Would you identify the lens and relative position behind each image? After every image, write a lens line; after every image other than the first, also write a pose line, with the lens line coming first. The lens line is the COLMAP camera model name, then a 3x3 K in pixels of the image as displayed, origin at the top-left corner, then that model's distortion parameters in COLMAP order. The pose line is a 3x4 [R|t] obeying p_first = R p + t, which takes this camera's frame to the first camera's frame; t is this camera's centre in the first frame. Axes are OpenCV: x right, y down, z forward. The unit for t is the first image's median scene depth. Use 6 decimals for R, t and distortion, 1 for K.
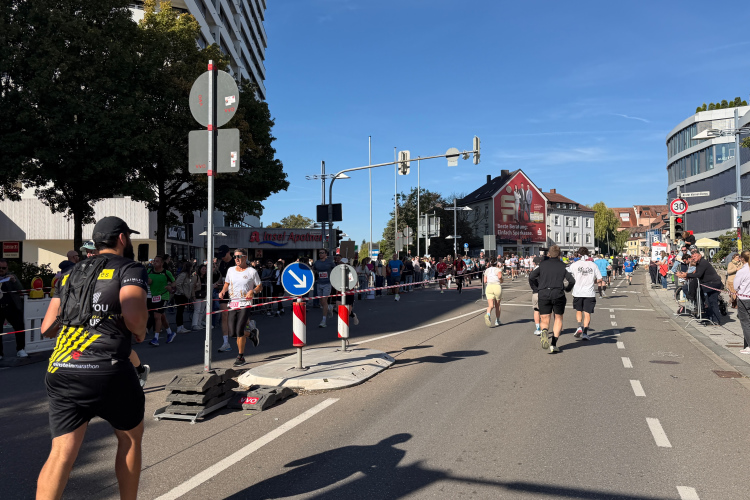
lens RADIAL K [[612.7, 0, 375.0], [0, 612.7, 250.0], [0, 0, 1]] dist [0.161406, -0.297986]
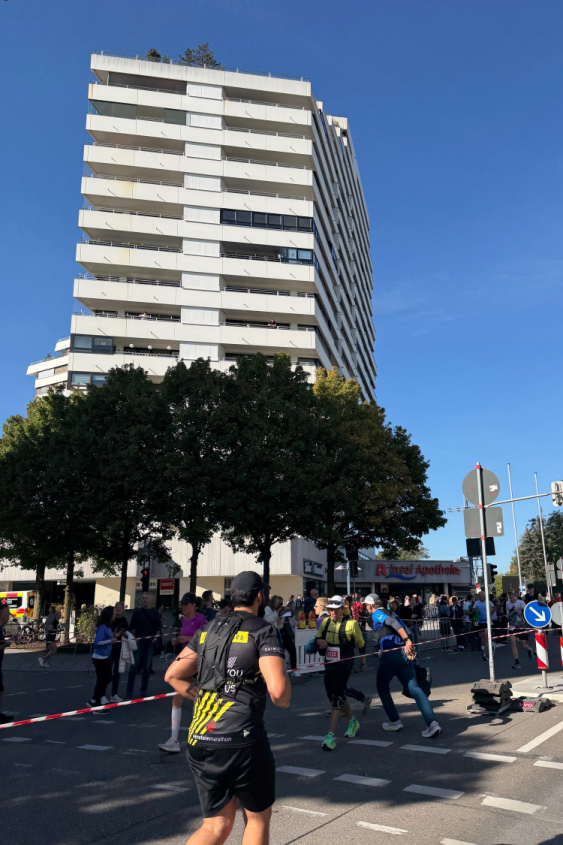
lens RADIAL K [[690.3, 0, 281.5], [0, 690.3, 422.5], [0, 0, 1]] dist [0.161406, -0.297986]
pose [[0.960655, -0.071240, -0.268451, -0.077862], [0.009511, 0.974416, -0.224551, -0.006320], [0.277580, 0.213163, 0.936756, -0.222355]]
